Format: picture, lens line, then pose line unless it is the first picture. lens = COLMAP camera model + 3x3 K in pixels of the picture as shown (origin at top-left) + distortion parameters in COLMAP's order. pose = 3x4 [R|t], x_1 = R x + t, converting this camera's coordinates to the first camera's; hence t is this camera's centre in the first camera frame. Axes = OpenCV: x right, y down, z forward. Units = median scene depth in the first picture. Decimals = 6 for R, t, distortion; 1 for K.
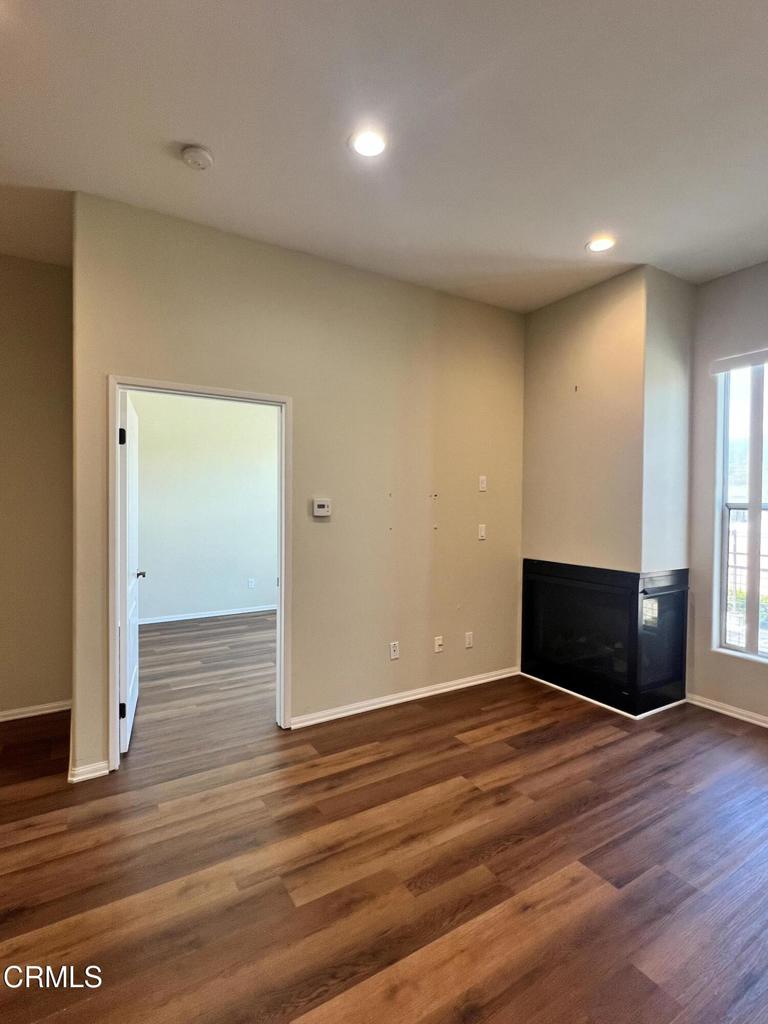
lens RADIAL K [[509.8, 0, 383.0], [0, 509.8, 514.4], [0, 0, 1]] dist [0.011540, -0.001057]
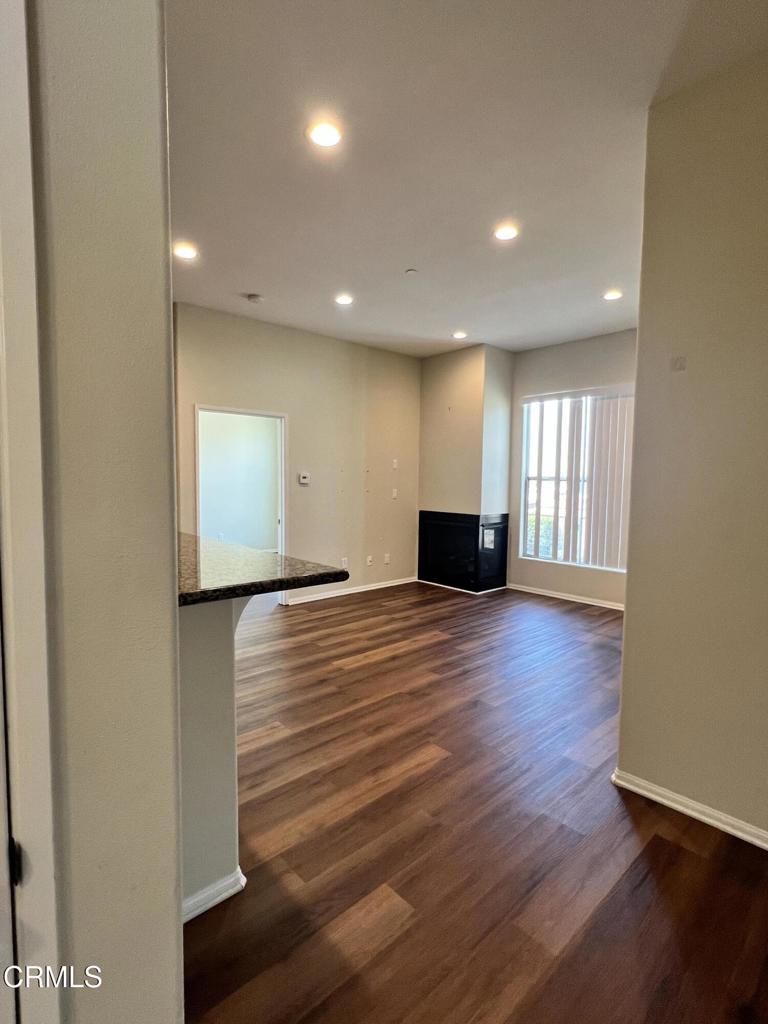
lens RADIAL K [[509.8, 0, 383.7], [0, 509.8, 510.9], [0, 0, 1]] dist [0.011540, -0.001057]
pose [[0.983130, -0.007564, 0.182750, -0.165348], [-0.000999, 0.998908, 0.046716, 0.015035], [-0.182903, -0.046110, 0.982049, -0.711254]]
